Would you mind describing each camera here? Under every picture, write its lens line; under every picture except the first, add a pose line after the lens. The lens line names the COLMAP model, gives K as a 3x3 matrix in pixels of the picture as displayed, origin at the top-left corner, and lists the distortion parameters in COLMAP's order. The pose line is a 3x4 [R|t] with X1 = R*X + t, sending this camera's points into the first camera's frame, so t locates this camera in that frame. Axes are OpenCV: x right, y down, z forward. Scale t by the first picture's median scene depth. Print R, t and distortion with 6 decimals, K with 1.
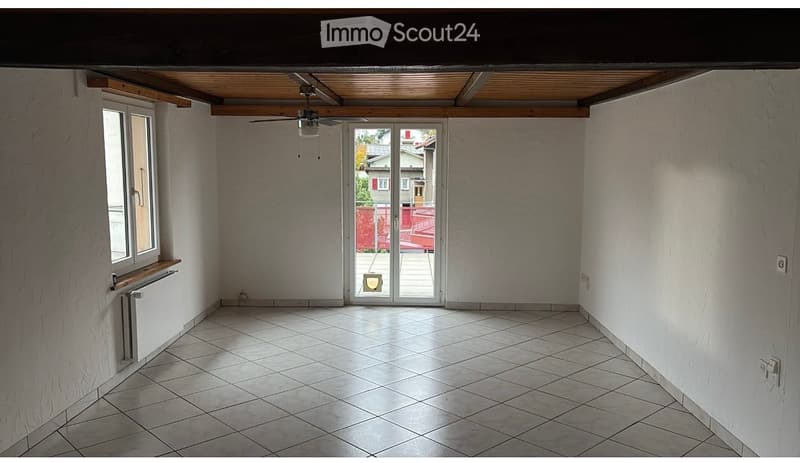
lens RADIAL K [[638.4, 0, 397.3], [0, 638.4, 240.7], [0, 0, 1]] dist [0.079611, -0.001270]
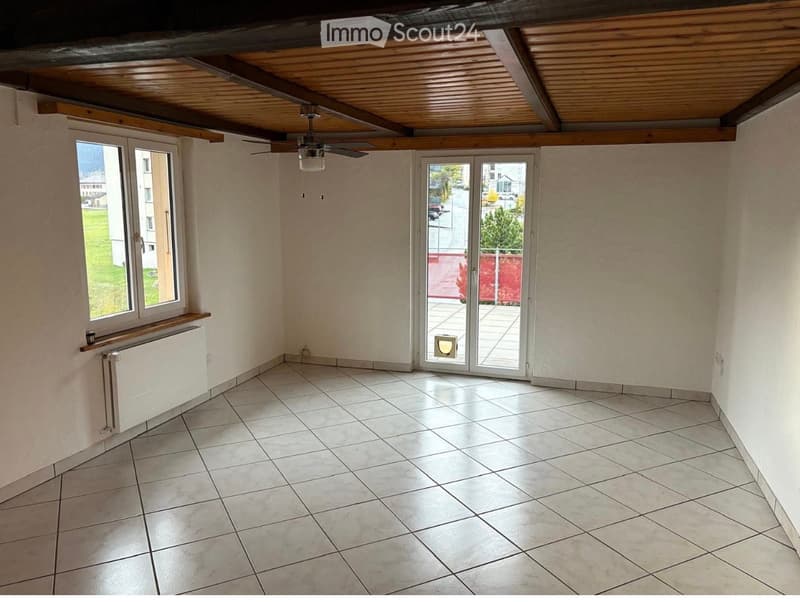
lens RADIAL K [[619.7, 0, 400.0], [0, 619.7, 301.0], [0, 0, 1]] dist [0.006294, 0.083727]
pose [[0.962016, 0.040881, -0.269914, 0.126664], [-0.032670, 0.998858, 0.034848, -0.022142], [0.271030, -0.024707, 0.962254, 0.203715]]
